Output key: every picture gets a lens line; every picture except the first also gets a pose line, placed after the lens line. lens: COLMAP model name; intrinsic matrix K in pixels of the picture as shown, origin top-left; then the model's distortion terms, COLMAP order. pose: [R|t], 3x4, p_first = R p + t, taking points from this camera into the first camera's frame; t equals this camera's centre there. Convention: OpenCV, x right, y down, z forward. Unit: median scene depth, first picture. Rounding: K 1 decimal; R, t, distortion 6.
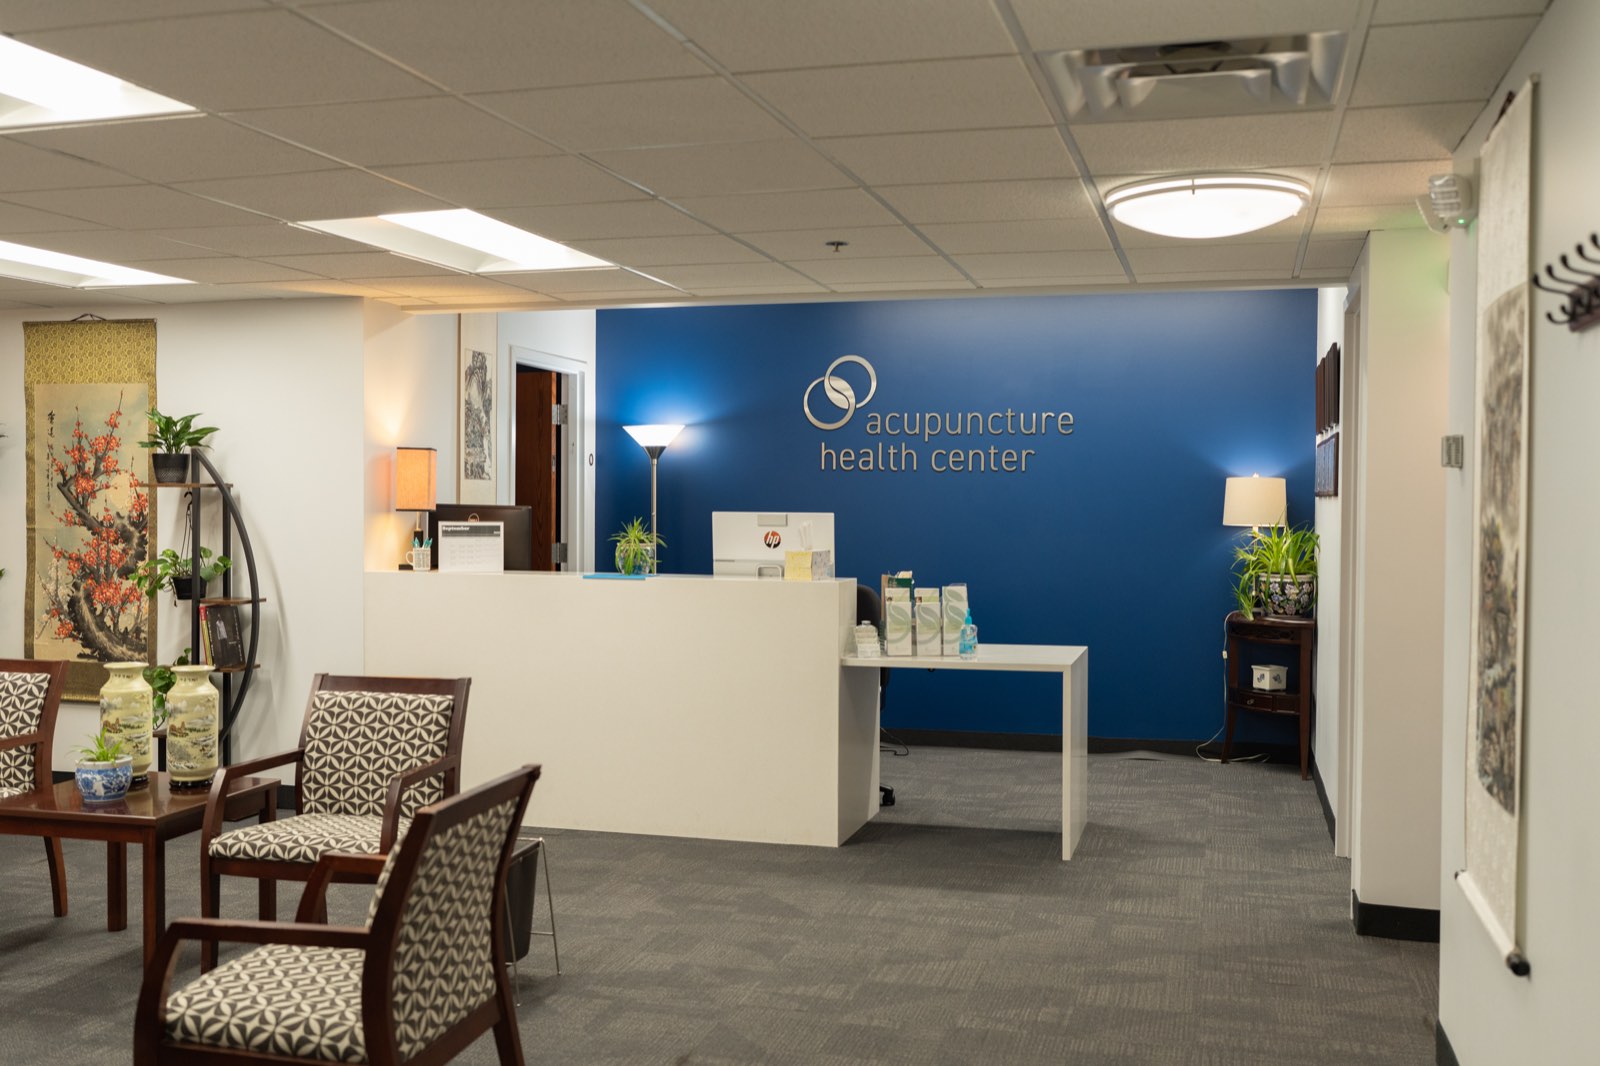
lens RADIAL K [[1522.2, 0, 798.8], [0, 1522.2, 527.1], [0, 0, 1]] dist [-0.000480, 0.000000]
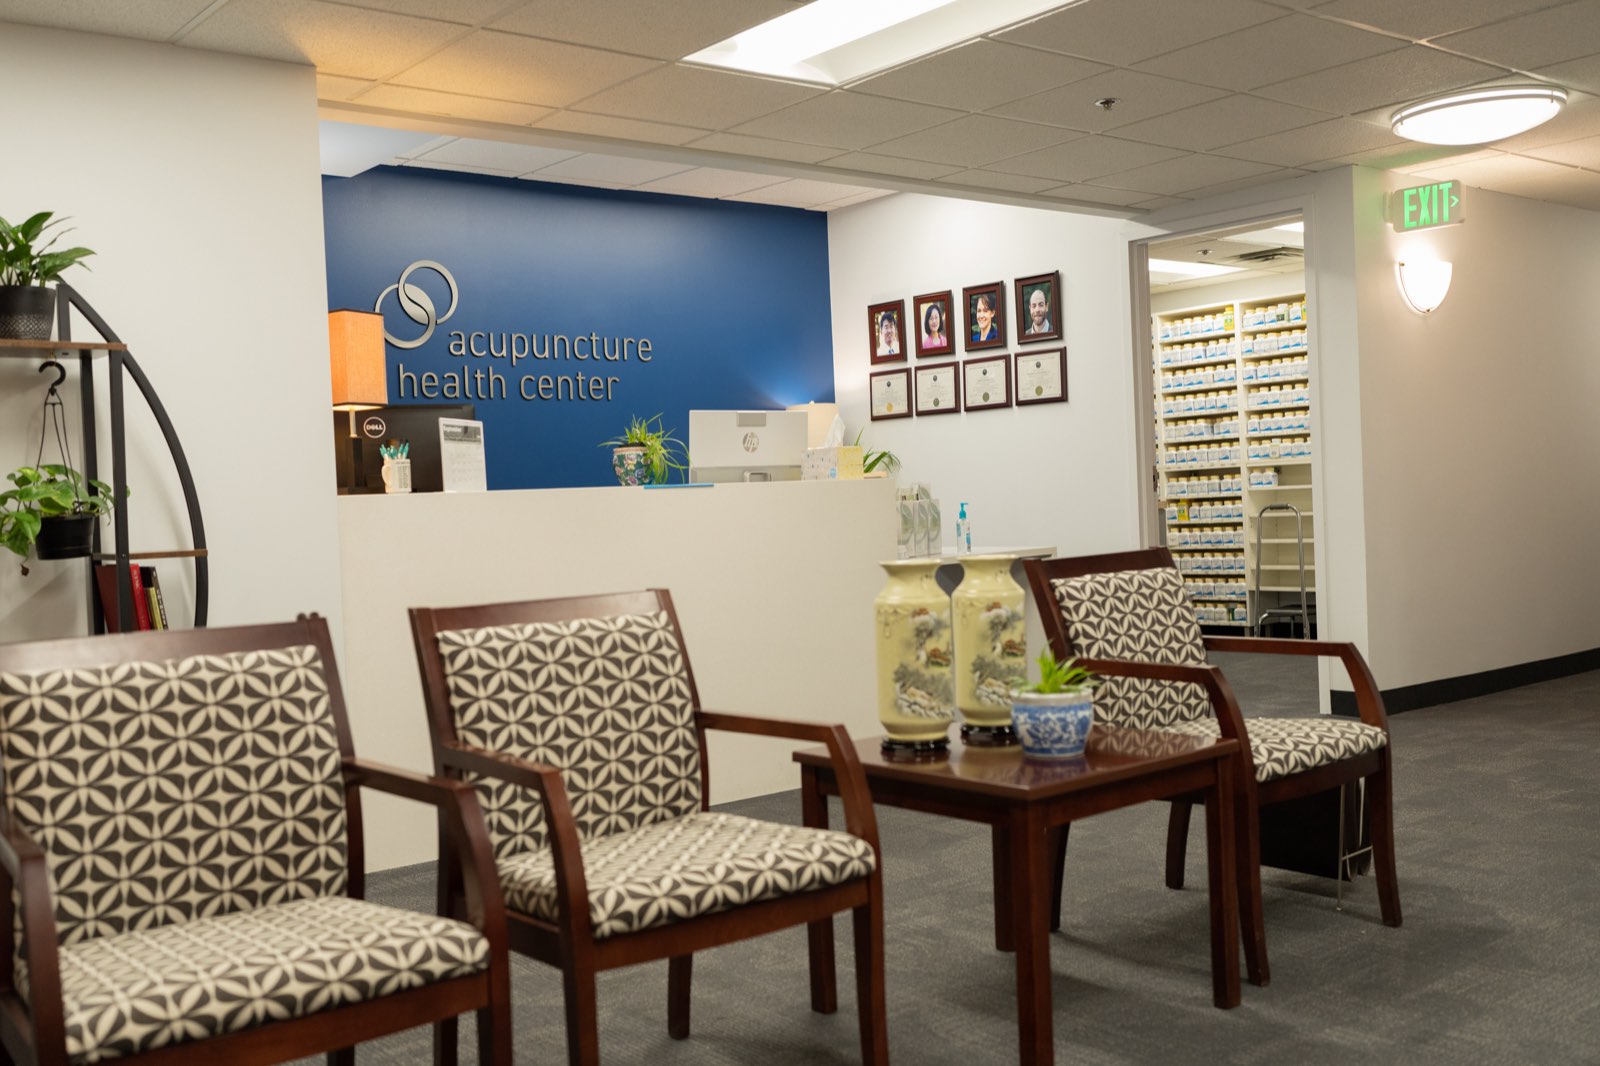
lens RADIAL K [[1522.2, 0, 795.6], [0, 1522.2, 525.1], [0, 0, 1]] dist [-0.000480, 0.000000]
pose [[0.575072, -0.045617, 0.816830, -0.547707], [0.063996, 0.997893, 0.010673, 0.036680], [-0.815596, 0.046136, 0.576780, 0.369667]]
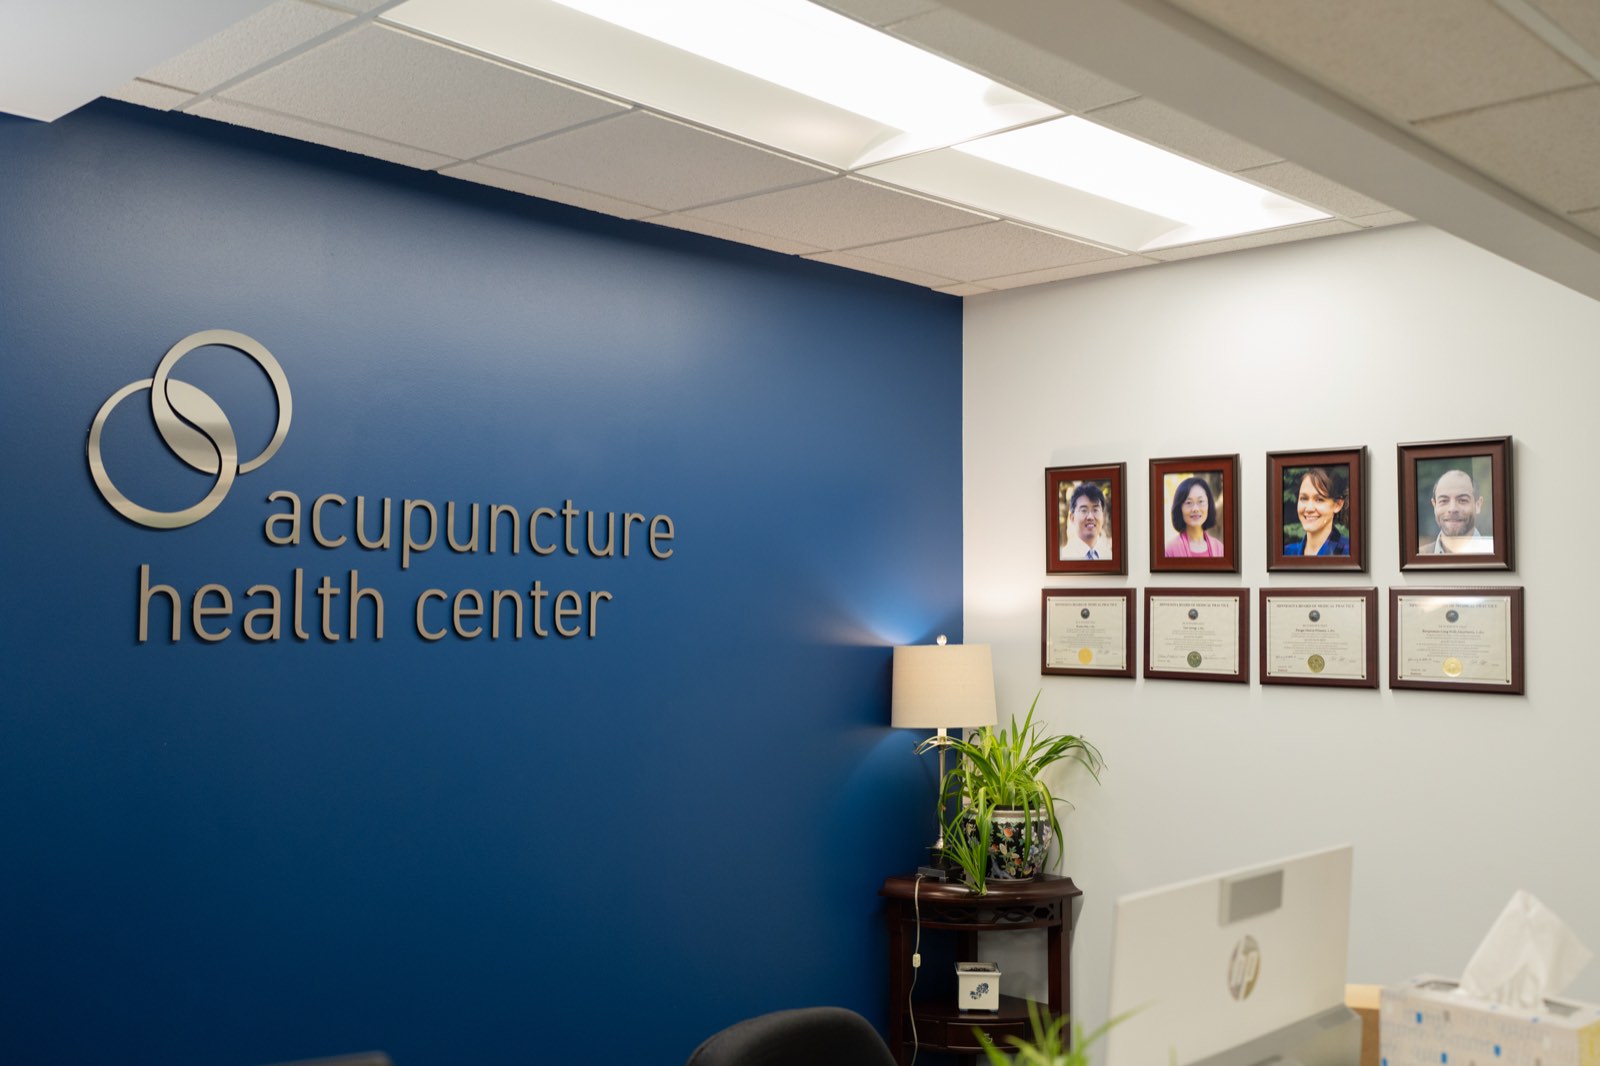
lens RADIAL K [[1522.2, 0, 796.8], [0, 1522.2, 537.0], [0, 0, 1]] dist [-0.000480, 0.000000]
pose [[0.471296, 0.033682, 0.881332, -0.227807], [0.017134, 0.998732, -0.047331, -0.043811], [-0.881809, 0.037407, 0.470121, 0.722138]]
